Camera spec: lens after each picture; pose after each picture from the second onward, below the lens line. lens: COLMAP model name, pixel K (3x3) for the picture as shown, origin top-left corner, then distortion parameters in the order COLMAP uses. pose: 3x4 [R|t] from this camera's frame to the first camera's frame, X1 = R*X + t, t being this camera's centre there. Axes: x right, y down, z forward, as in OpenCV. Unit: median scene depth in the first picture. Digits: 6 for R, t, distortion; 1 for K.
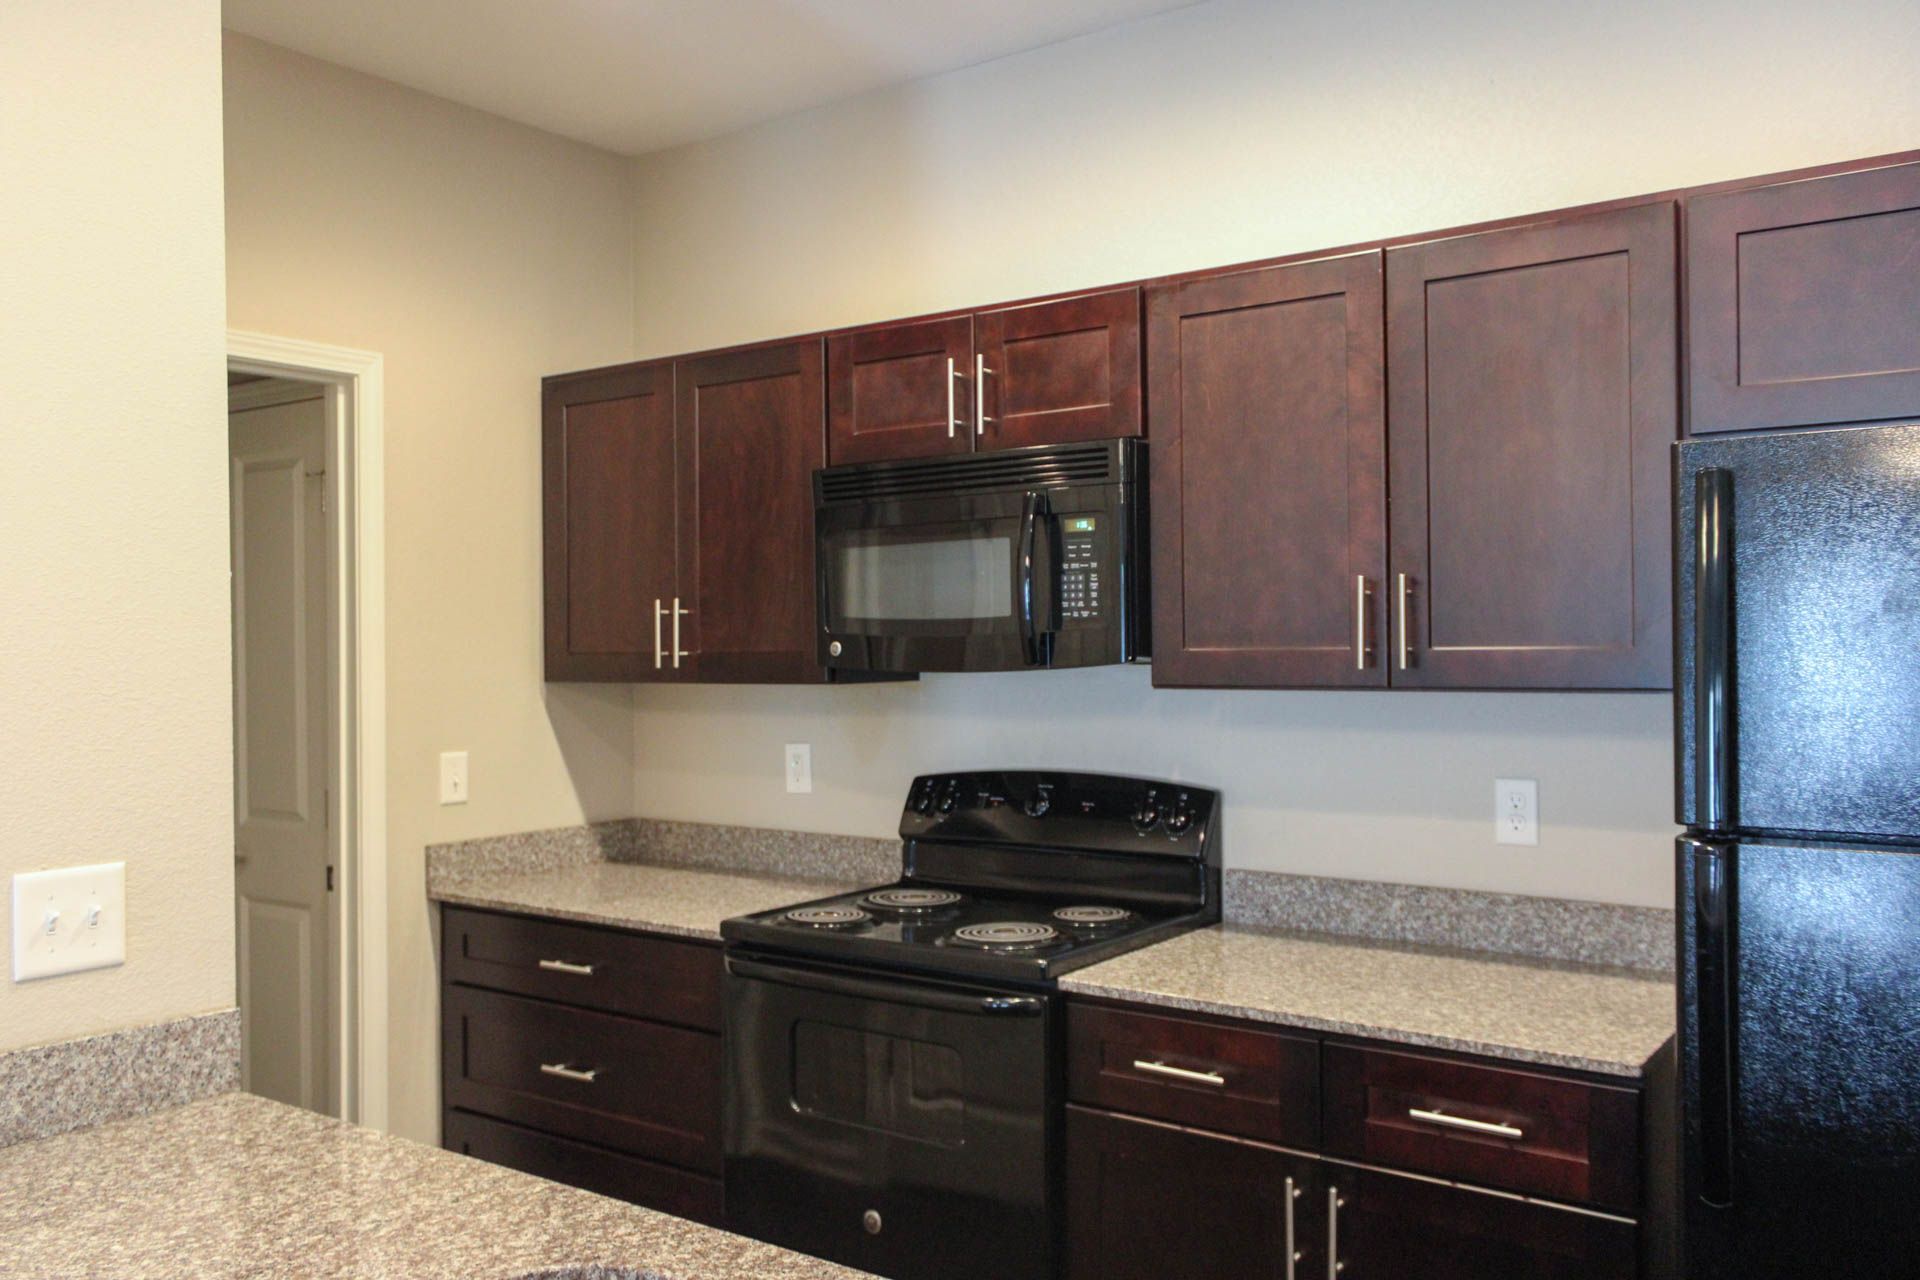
lens RADIAL K [[1575.3, 0, 960.0], [0, 1575.3, 640.0], [0, 0, 1]] dist [0.001795, 0.003779]
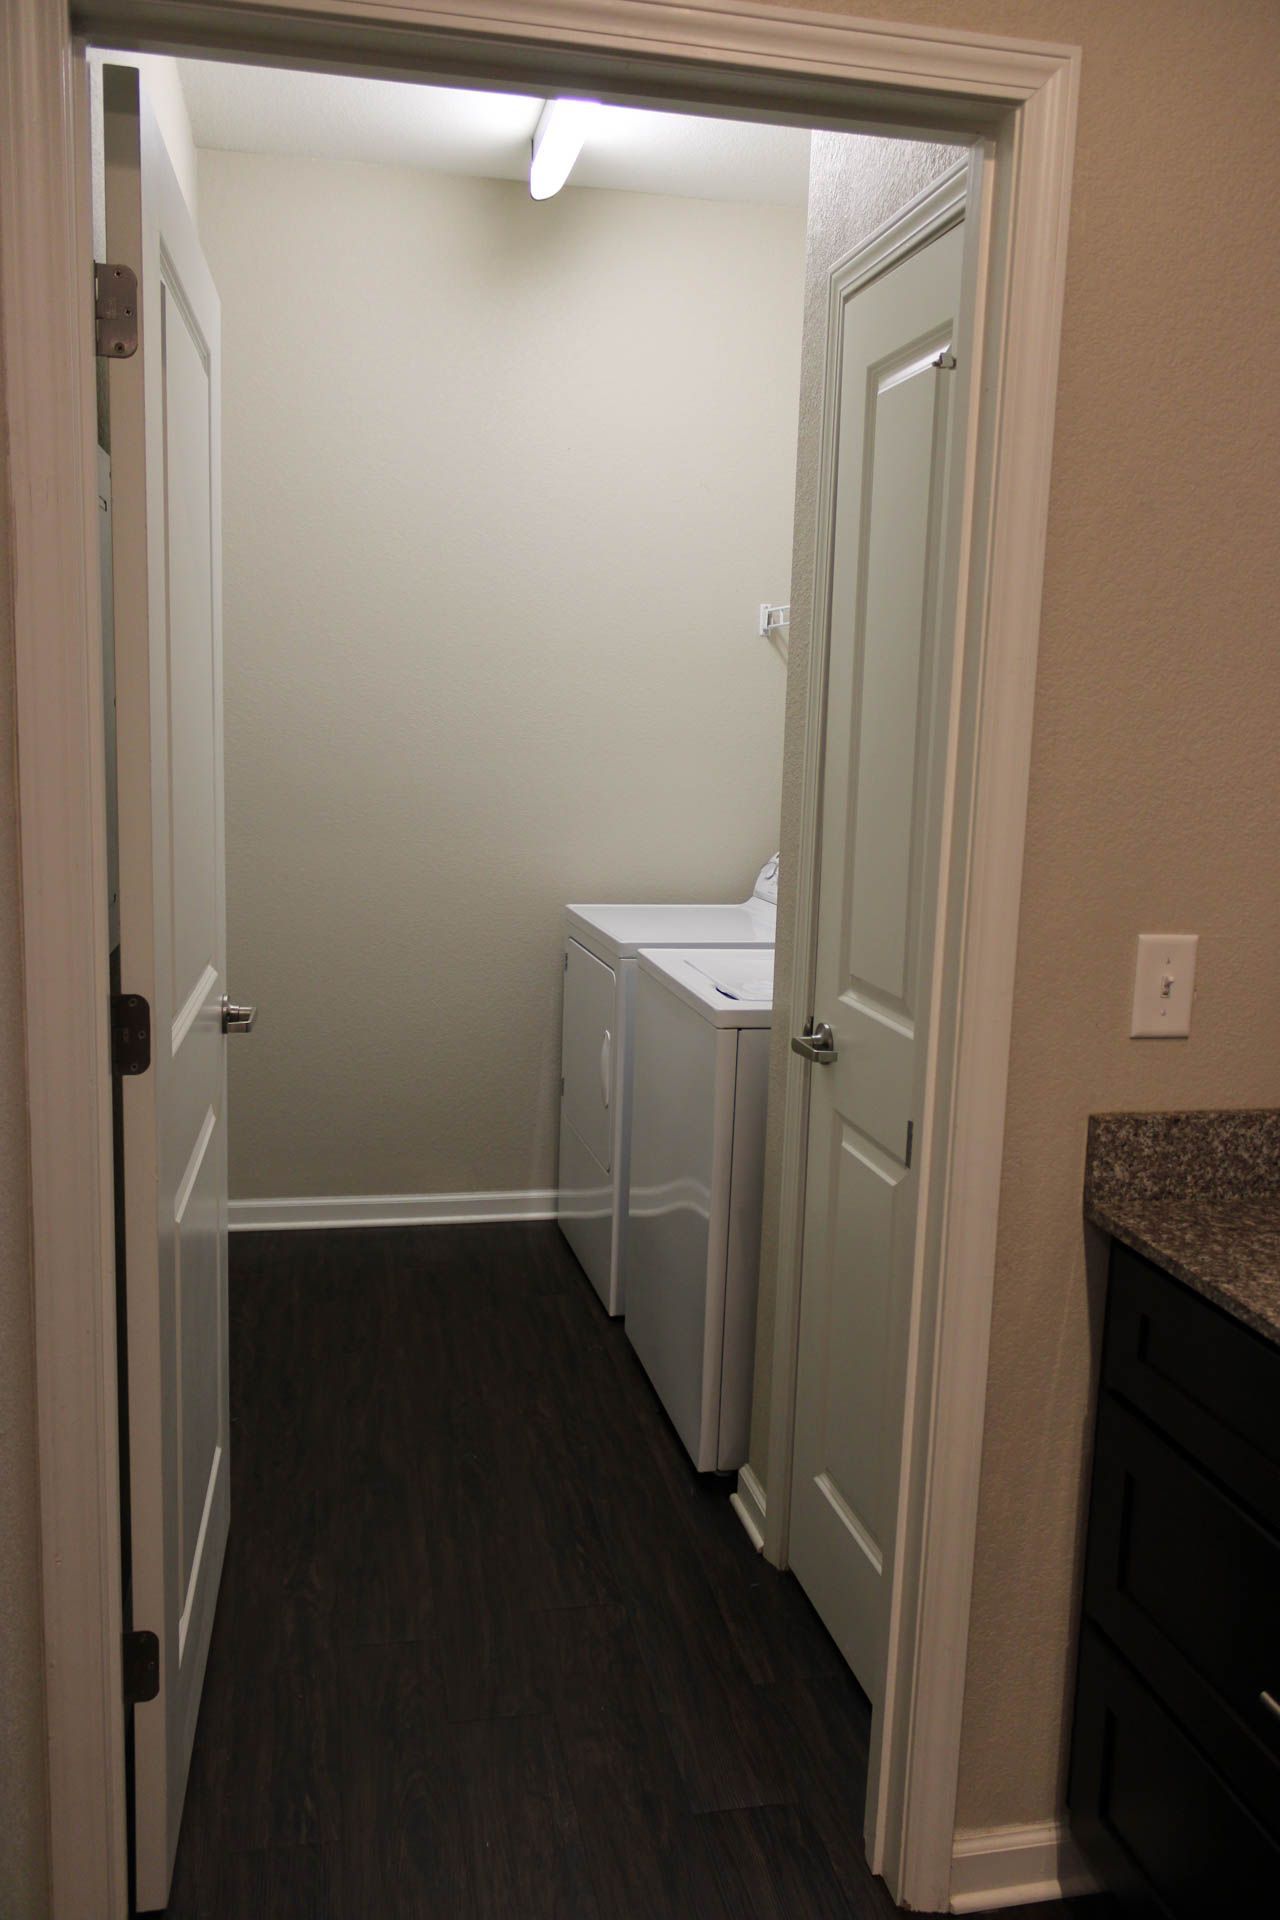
lens RADIAL K [[1575.3, 0, 640.0], [0, 1575.3, 960.0], [0, 0, 1]] dist [0.001795, 0.003779]
pose [[0.743179, 0.137481, -0.654816, -0.145186], [-0.037039, 0.985615, 0.164895, 0.006444], [0.668067, -0.098293, 0.737580, 0.625248]]
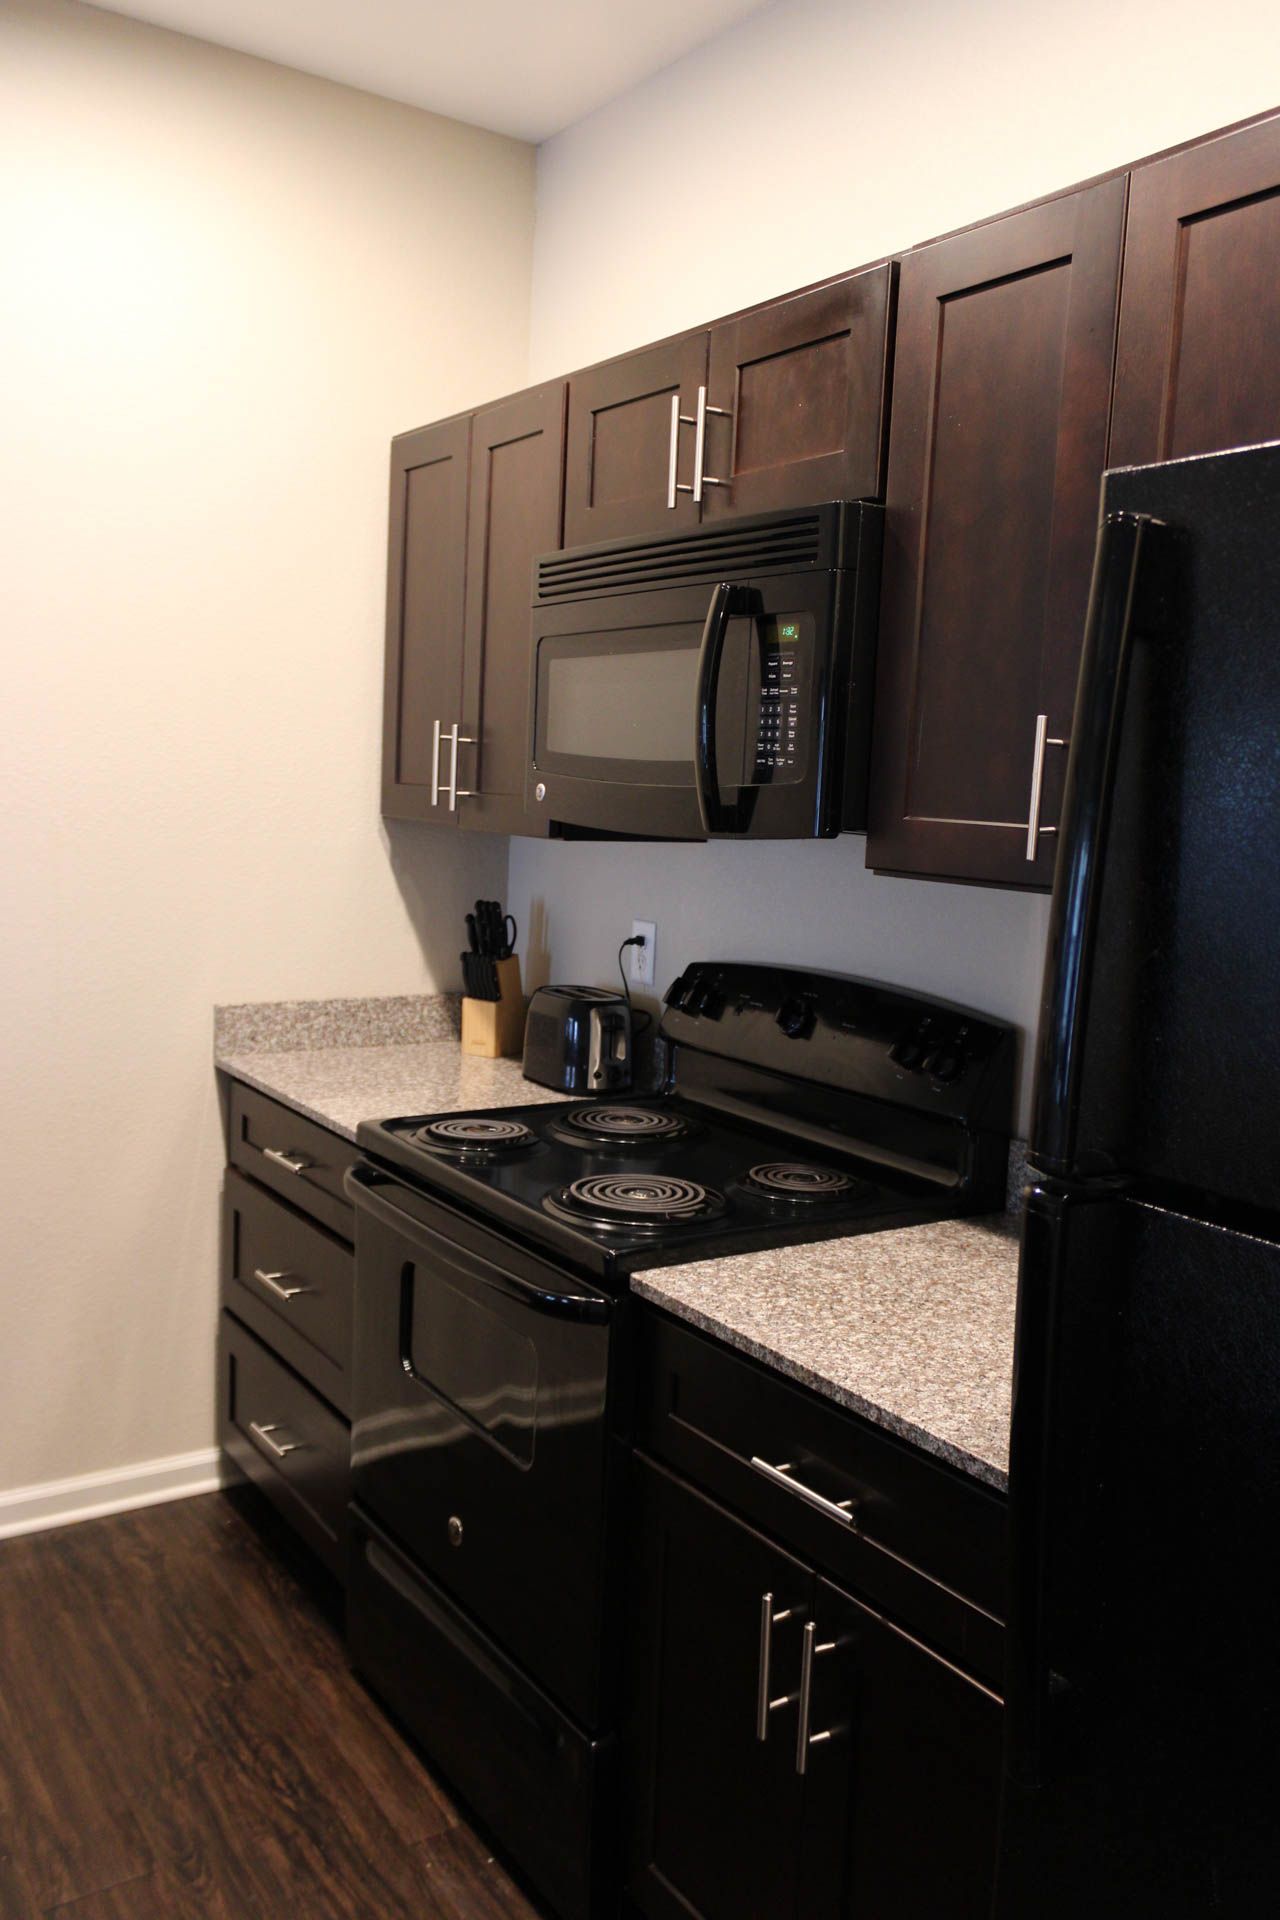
lens RADIAL K [[1575.3, 0, 640.0], [0, 1575.3, 960.0], [0, 0, 1]] dist [0.001795, 0.003779]
pose [[0.936923, 0.089347, -0.337925, 0.241334], [-0.049184, 0.990859, 0.125613, -0.013013], [0.346059, -0.101069, 0.932753, 0.294663]]
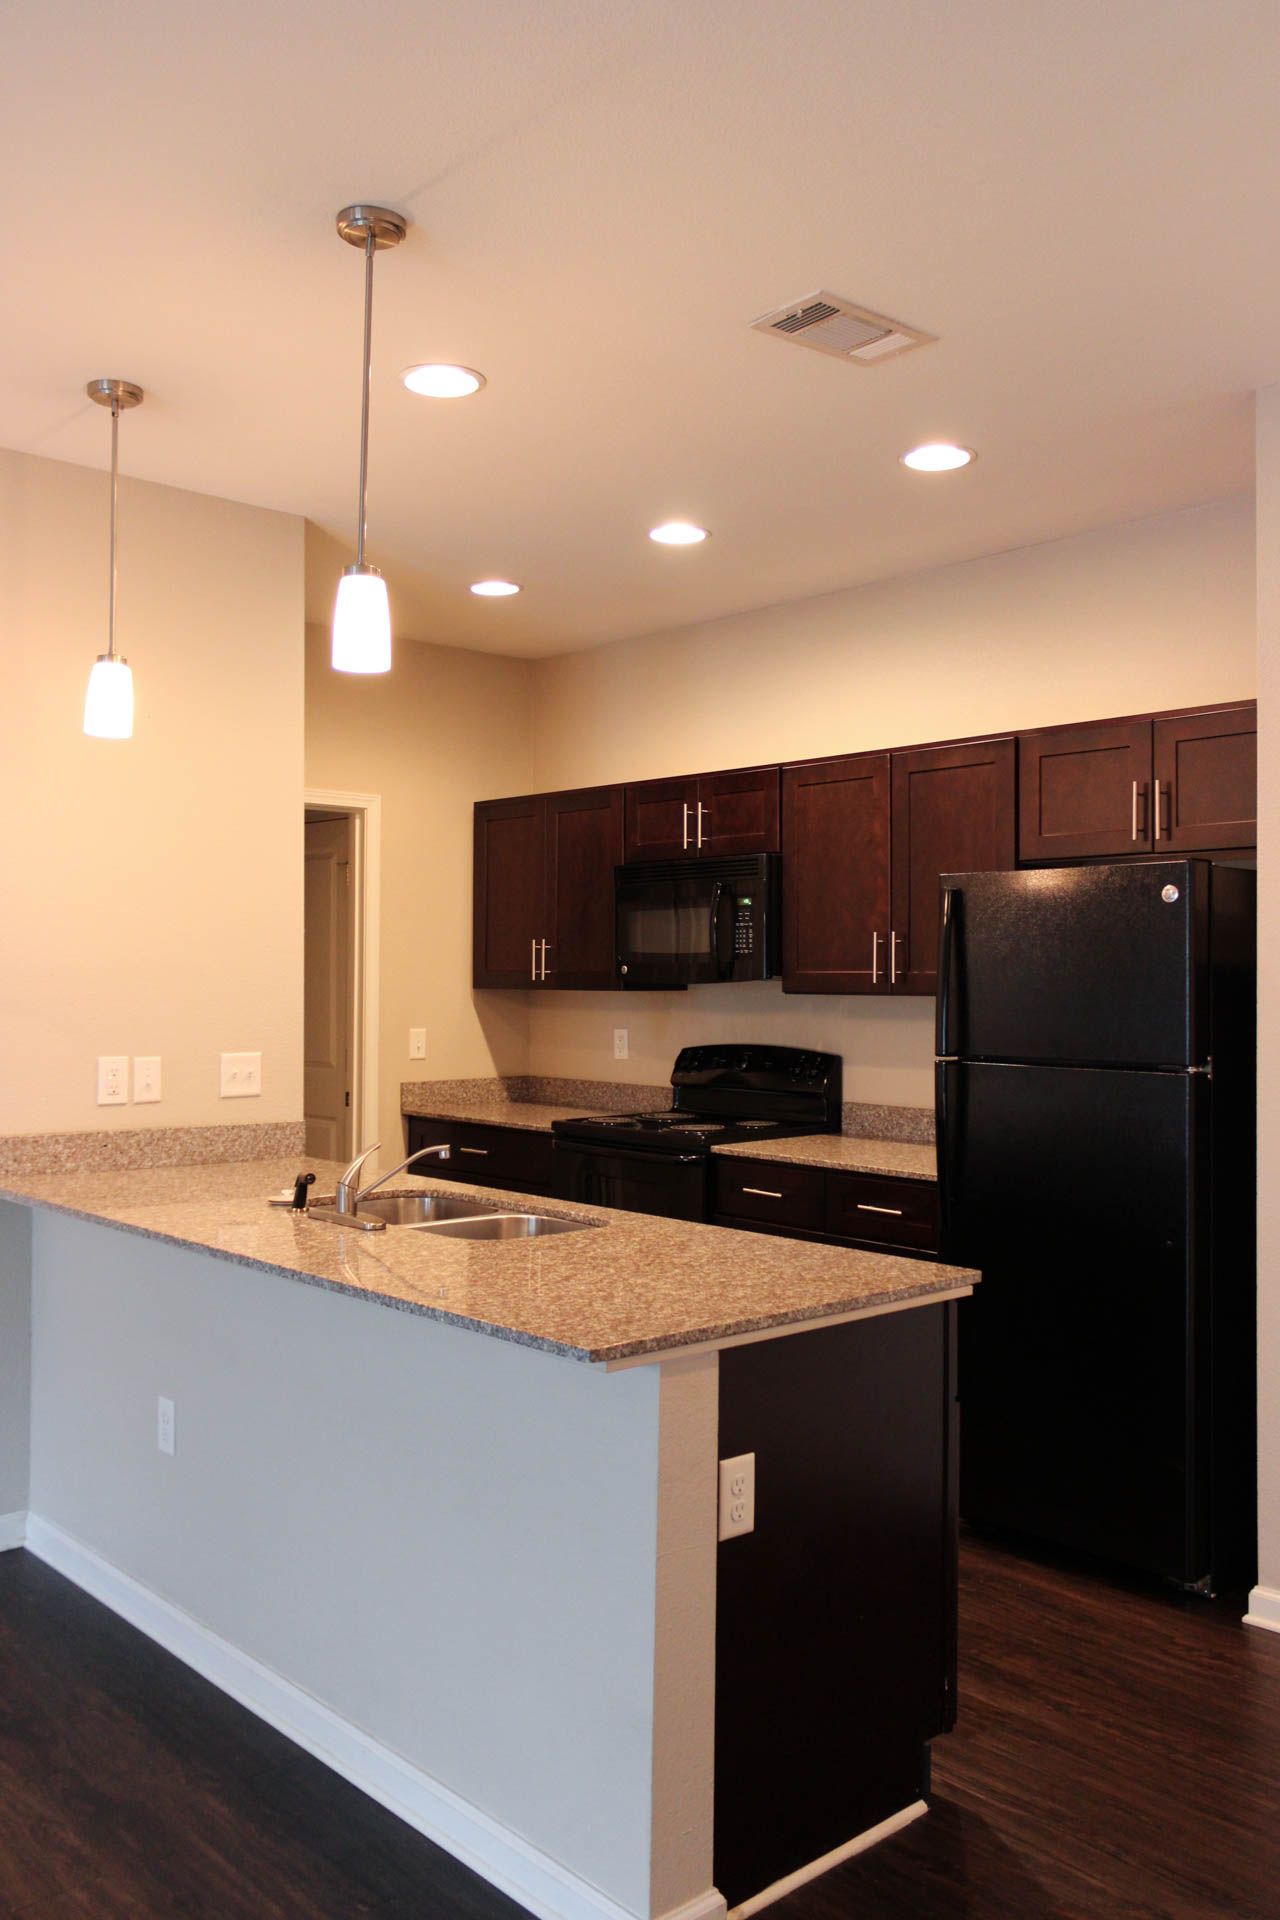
lens RADIAL K [[1575.3, 0, 640.0], [0, 1575.3, 960.0], [0, 0, 1]] dist [0.001795, 0.003779]
pose [[0.978722, 0.011855, -0.204848, 0.299567], [-0.013177, 0.999900, -0.005092, 0.003709], [0.204767, 0.007683, 0.978781, -0.704947]]
